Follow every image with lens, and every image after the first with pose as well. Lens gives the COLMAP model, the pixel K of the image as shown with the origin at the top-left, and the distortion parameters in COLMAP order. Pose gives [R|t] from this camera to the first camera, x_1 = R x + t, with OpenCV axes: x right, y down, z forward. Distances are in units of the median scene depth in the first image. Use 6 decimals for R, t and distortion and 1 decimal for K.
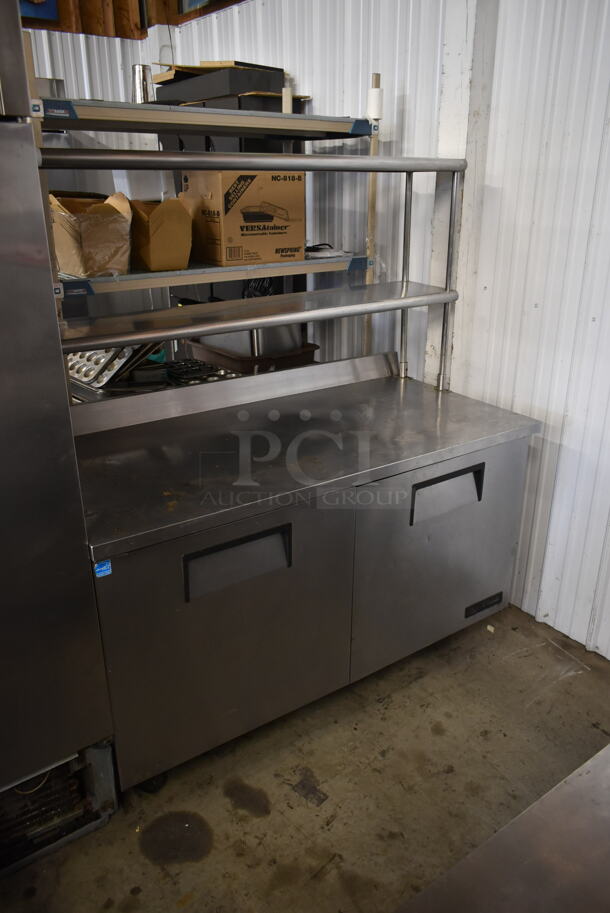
lens RADIAL K [[703.0, 0, 306.5], [0, 703.0, 459.5], [0, 0, 1]] dist [-0.020058, 0.007561]
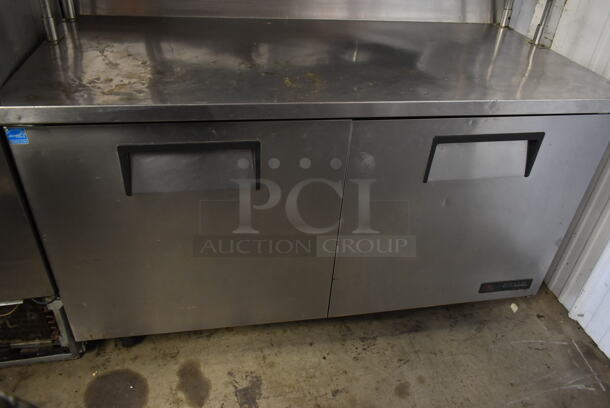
lens RADIAL K [[469.7, 0, 305.2], [0, 469.7, 204.6], [0, 0, 1]] dist [-0.020058, 0.007561]
pose [[0.909944, 0.278527, -0.307285, 0.170764], [-0.206729, 0.946932, 0.246137, 0.006222], [0.359534, -0.160446, 0.919235, 0.347324]]
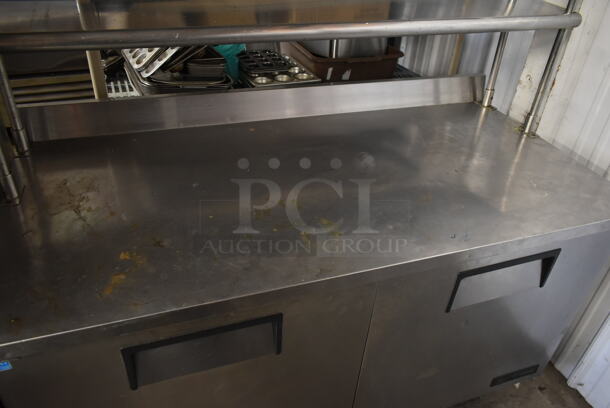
lens RADIAL K [[469.7, 0, 306.4], [0, 469.7, 207.6], [0, 0, 1]] dist [-0.020058, 0.007561]
pose [[0.963982, 0.194516, -0.181388, 0.055880], [-0.149514, 0.960359, 0.235278, -0.109656], [0.219964, -0.199684, 0.954852, 0.393410]]
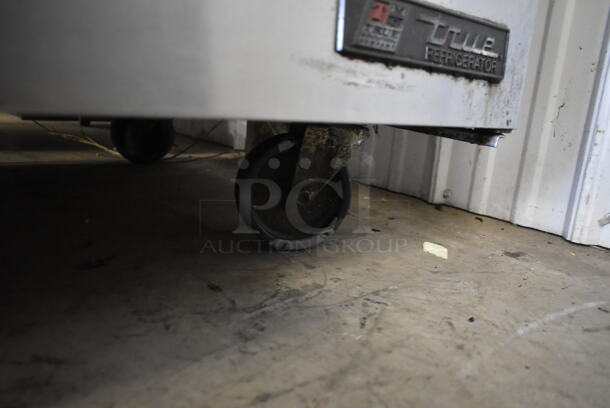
lens RADIAL K [[469.7, 0, 304.5], [0, 469.7, 204.7], [0, 0, 1]] dist [-0.020058, 0.007561]
pose [[0.995648, 0.051812, 0.077460, 0.208503], [-0.040531, 0.989222, -0.140702, 0.272303], [-0.083916, 0.136950, 0.987017, 0.877538]]
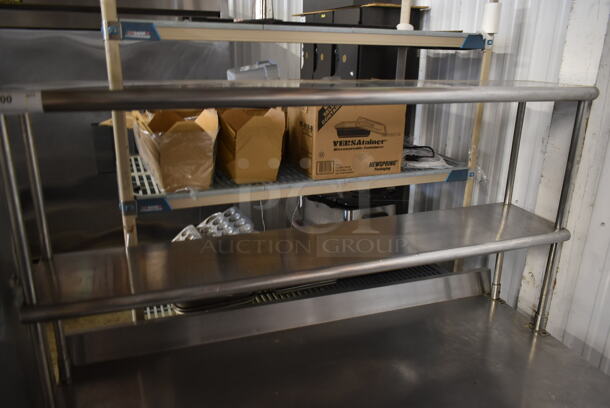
lens RADIAL K [[469.7, 0, 306.7], [0, 469.7, 206.0], [0, 0, 1]] dist [-0.020058, 0.007561]
pose [[0.964259, 0.101802, -0.244622, 0.038440], [-0.115073, 0.992529, -0.040549, -0.207309], [0.238667, 0.067249, 0.968770, 0.353274]]
